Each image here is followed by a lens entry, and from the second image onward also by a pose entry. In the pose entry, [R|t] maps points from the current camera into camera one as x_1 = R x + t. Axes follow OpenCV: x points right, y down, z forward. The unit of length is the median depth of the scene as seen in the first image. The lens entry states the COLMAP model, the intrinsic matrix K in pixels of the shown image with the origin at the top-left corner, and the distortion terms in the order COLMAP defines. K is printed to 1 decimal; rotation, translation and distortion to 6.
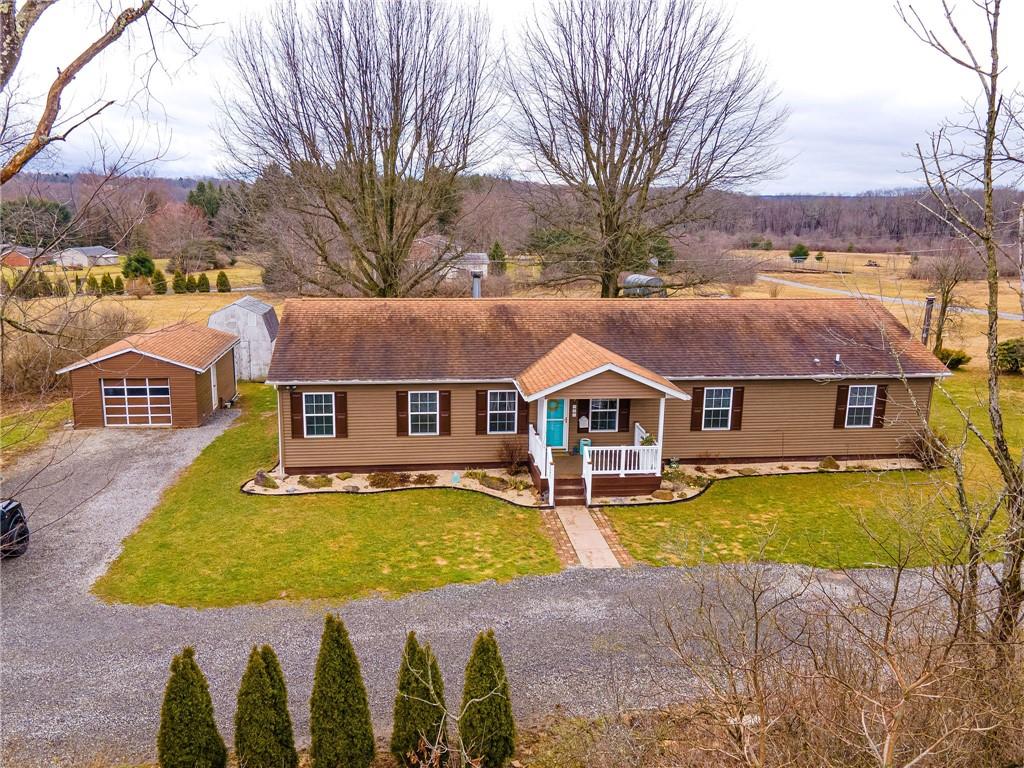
lens RADIAL K [[767.8, 0, 511.4], [0, 767.8, 380.9], [0, 0, 1]] dist [0.007247, 0.002457]
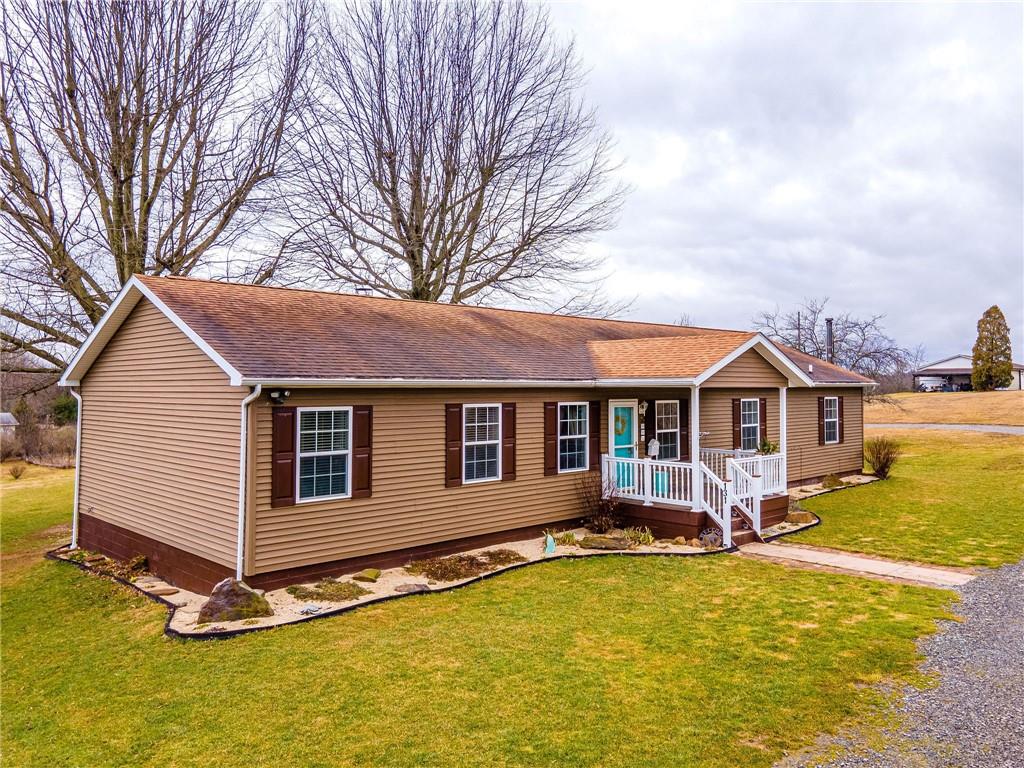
lens RADIAL K [[767.8, 0, 513.8], [0, 767.8, 386.8], [0, 0, 1]] dist [0.007247, 0.002457]
pose [[0.792466, -0.011961, 0.609799, -0.451915], [0.154852, 0.970993, -0.182191, 0.110983], [-0.589931, 0.238809, 0.771331, 0.525249]]
